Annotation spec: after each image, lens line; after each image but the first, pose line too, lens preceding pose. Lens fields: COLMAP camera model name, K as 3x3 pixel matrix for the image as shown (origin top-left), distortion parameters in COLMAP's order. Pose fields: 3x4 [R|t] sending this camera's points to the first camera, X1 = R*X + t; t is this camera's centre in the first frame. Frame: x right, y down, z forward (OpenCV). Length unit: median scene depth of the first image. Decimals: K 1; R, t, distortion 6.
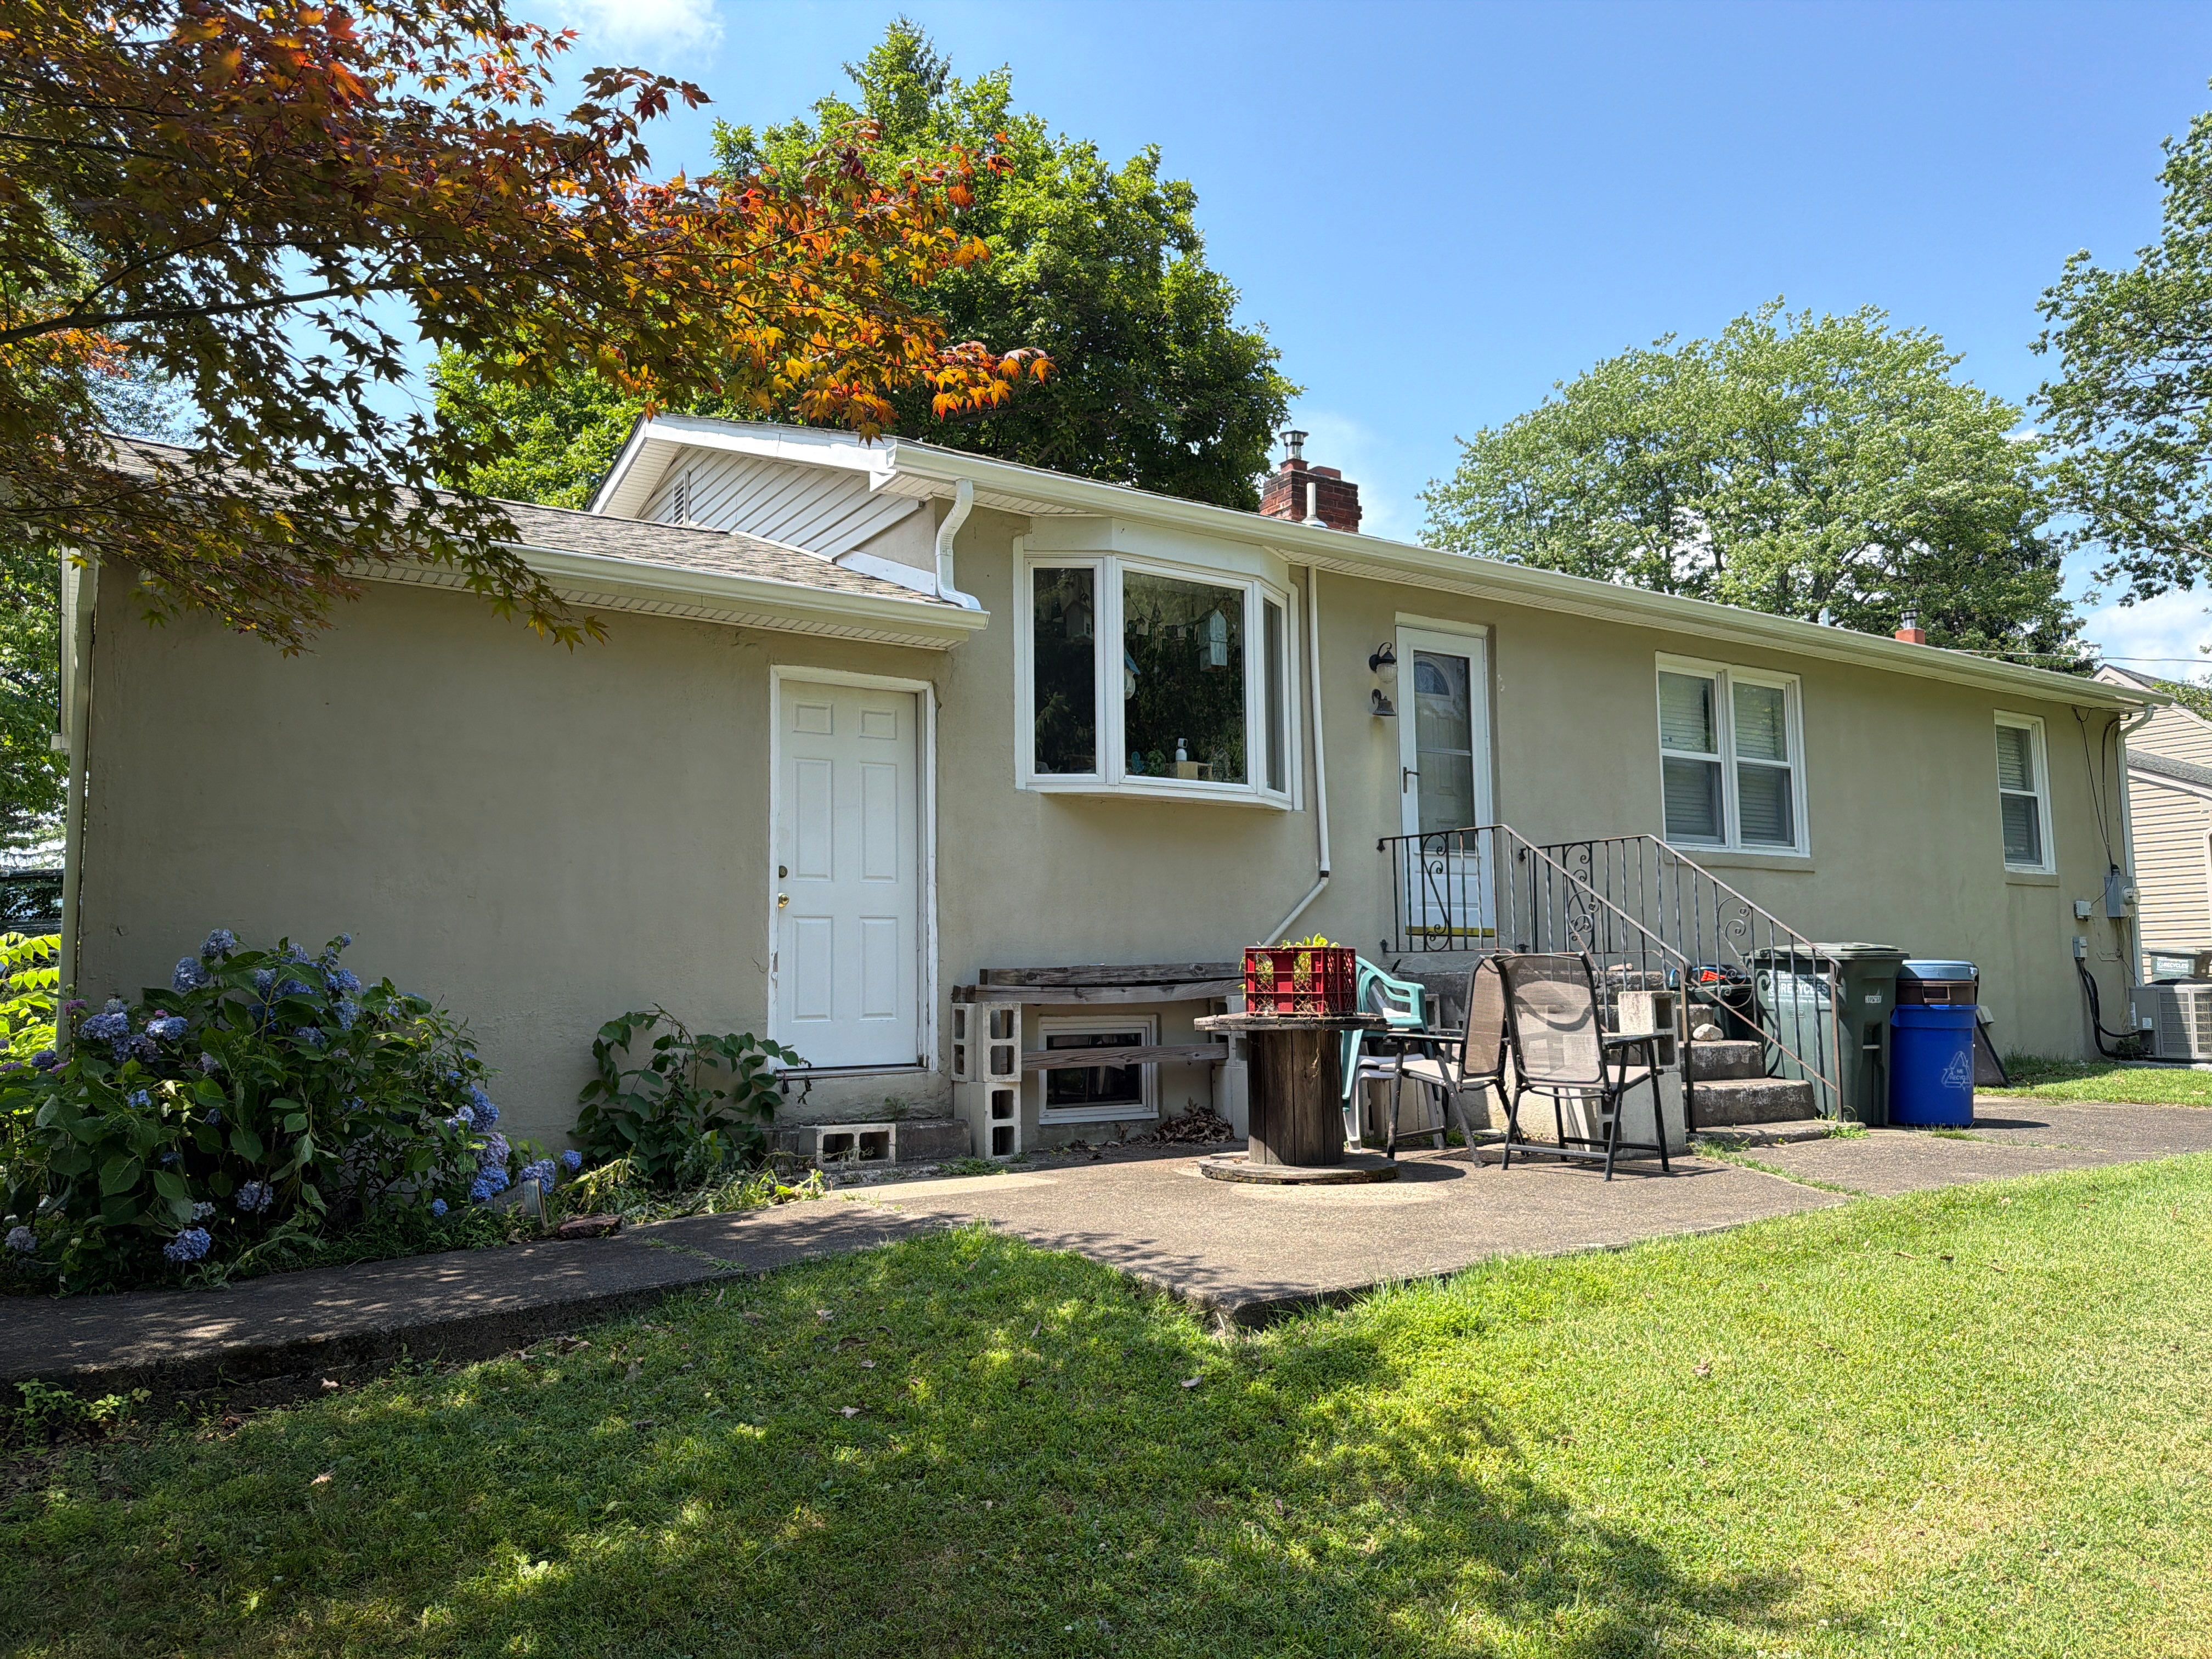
lens RADIAL K [[1547.7, 0, 1111.7], [0, 1547.7, 837.8], [0, 0, 1]] dist [0.076224, -0.089354]
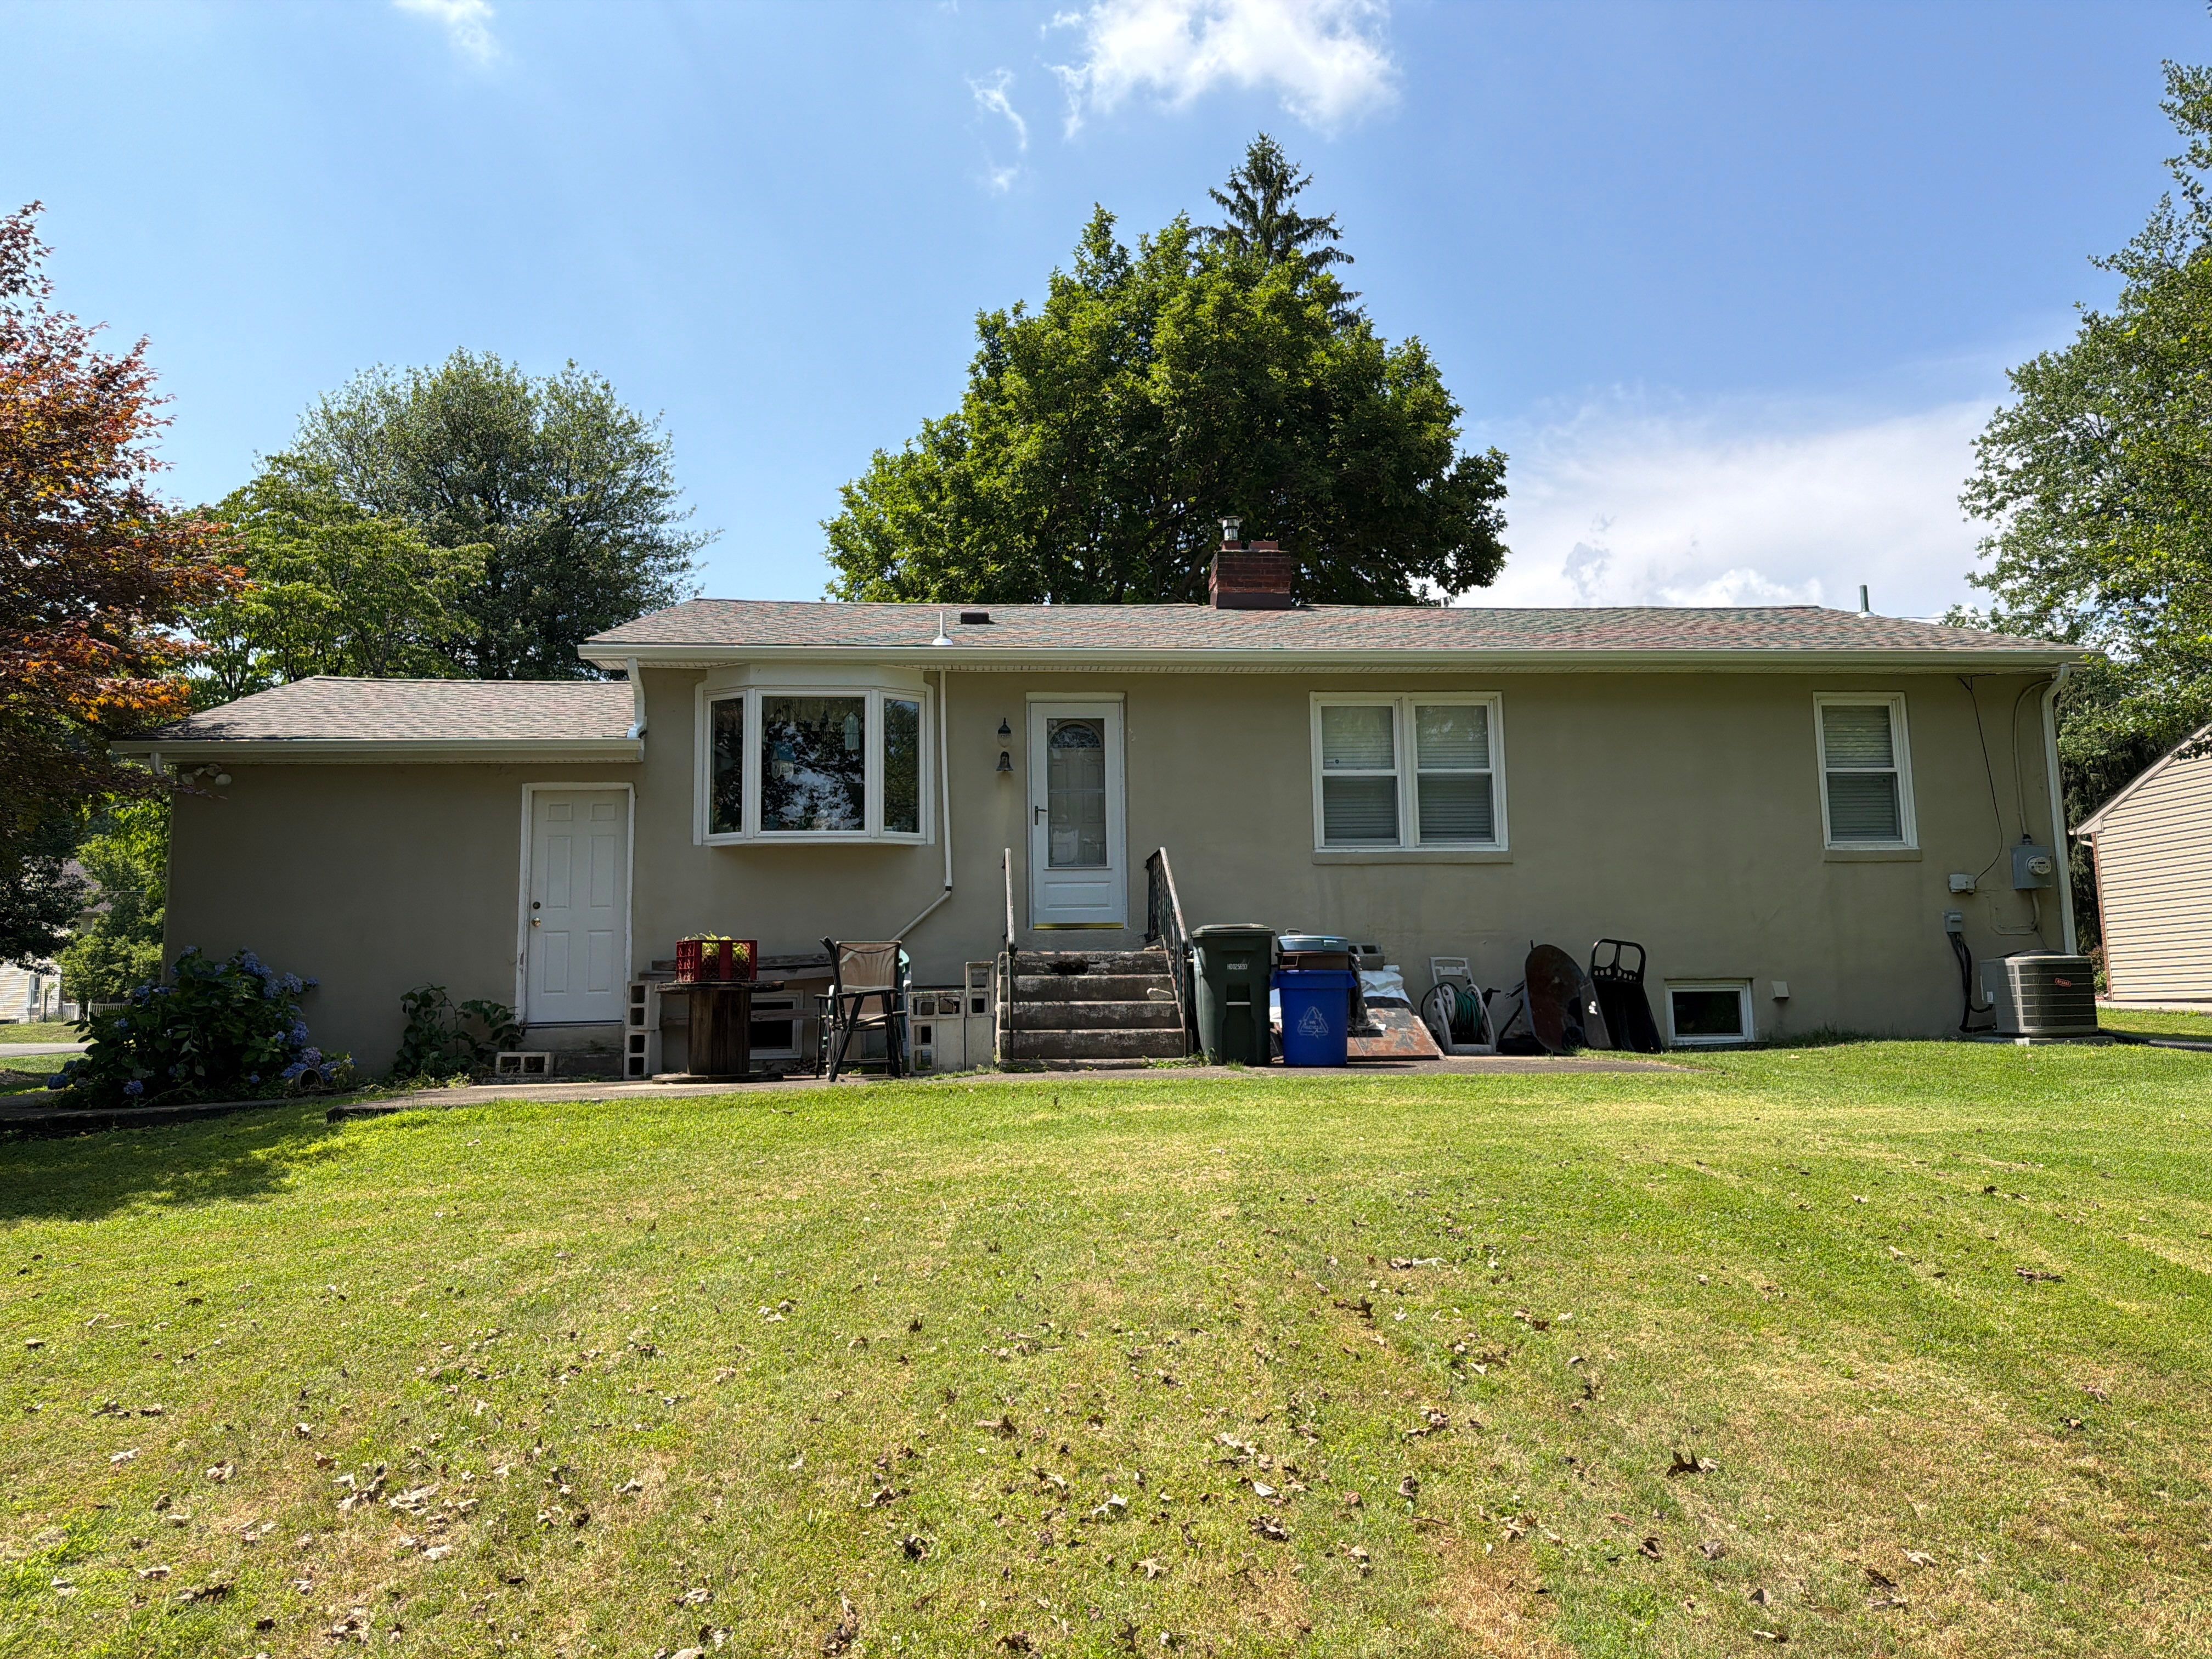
lens RADIAL K [[1551.6, 0, 1106.0], [0, 1551.6, 829.5], [0, 0, 1]] dist [0.117546, -0.189207]
pose [[0.882584, -0.062925, -0.465924, 0.983503], [0.054105, 0.998013, -0.032296, 0.024629], [0.467030, 0.003296, 0.884235, -0.189009]]
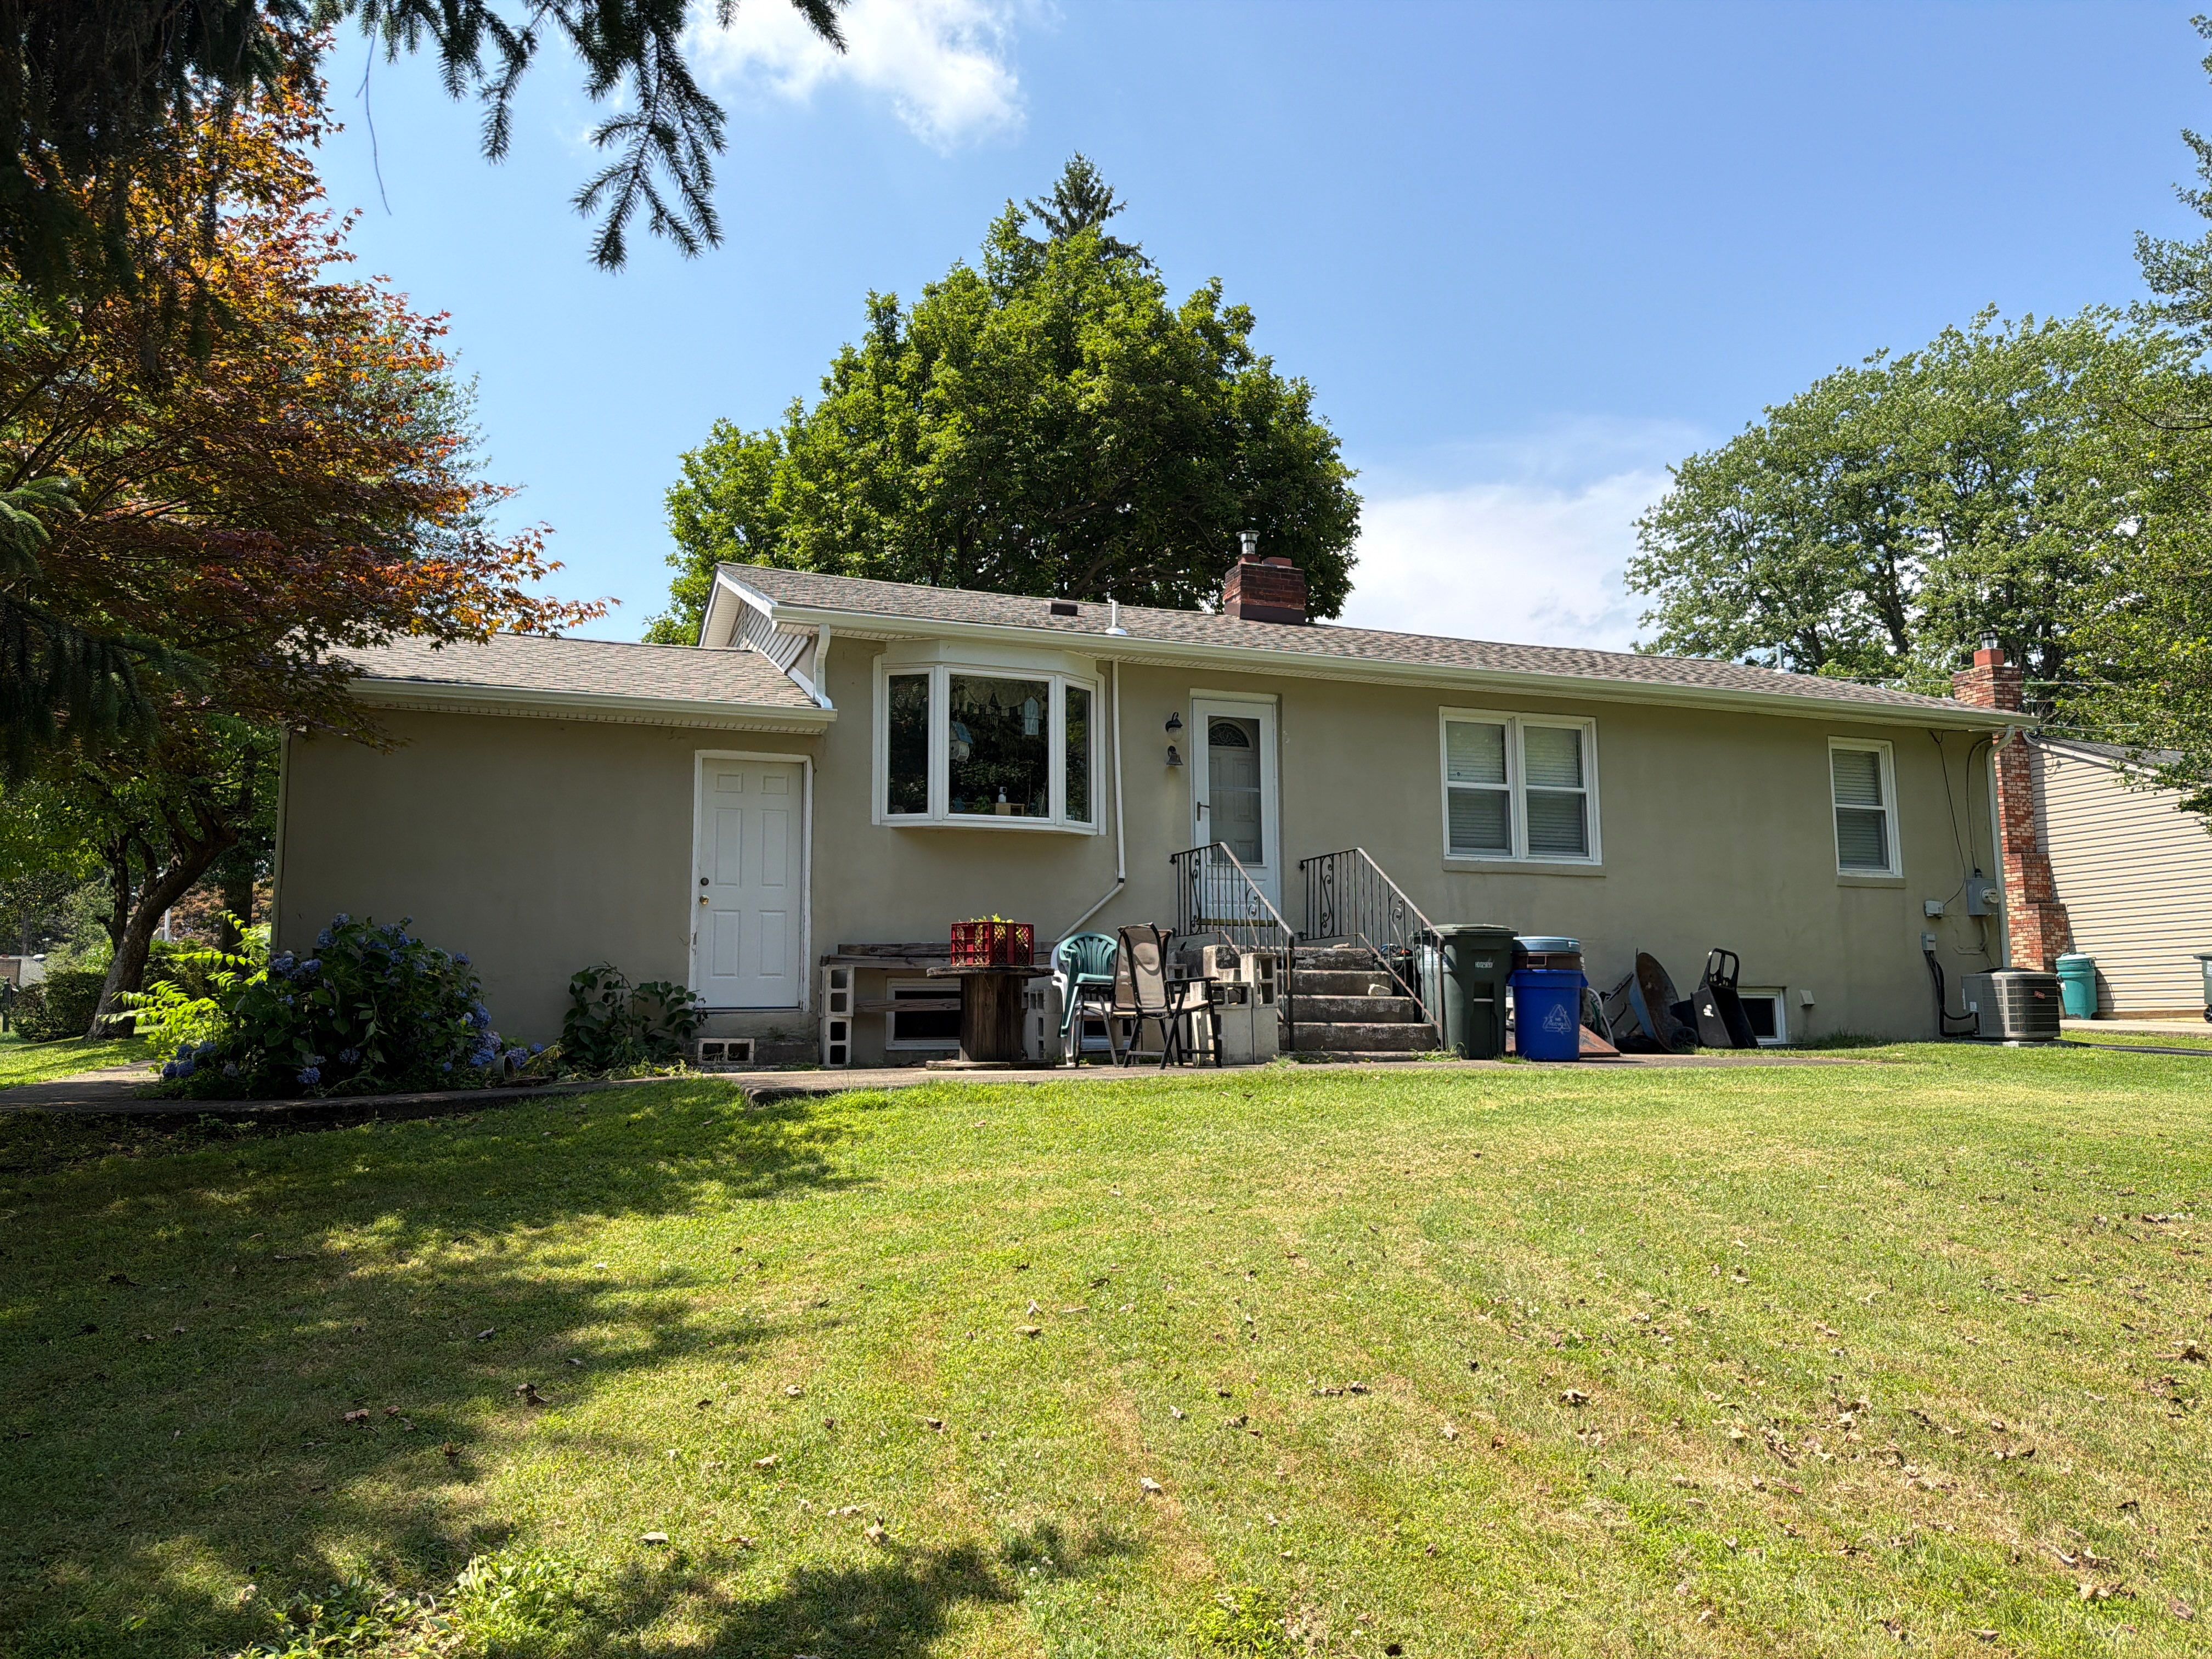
lens RADIAL K [[1551.6, 0, 1106.0], [0, 1551.6, 829.5], [0, 0, 1]] dist [0.117546, -0.189207]
pose [[0.976824, -0.023295, -0.212774, 0.449859], [0.017128, 0.999379, -0.030781, 0.021606], [0.213359, 0.026423, 0.976617, -0.390812]]
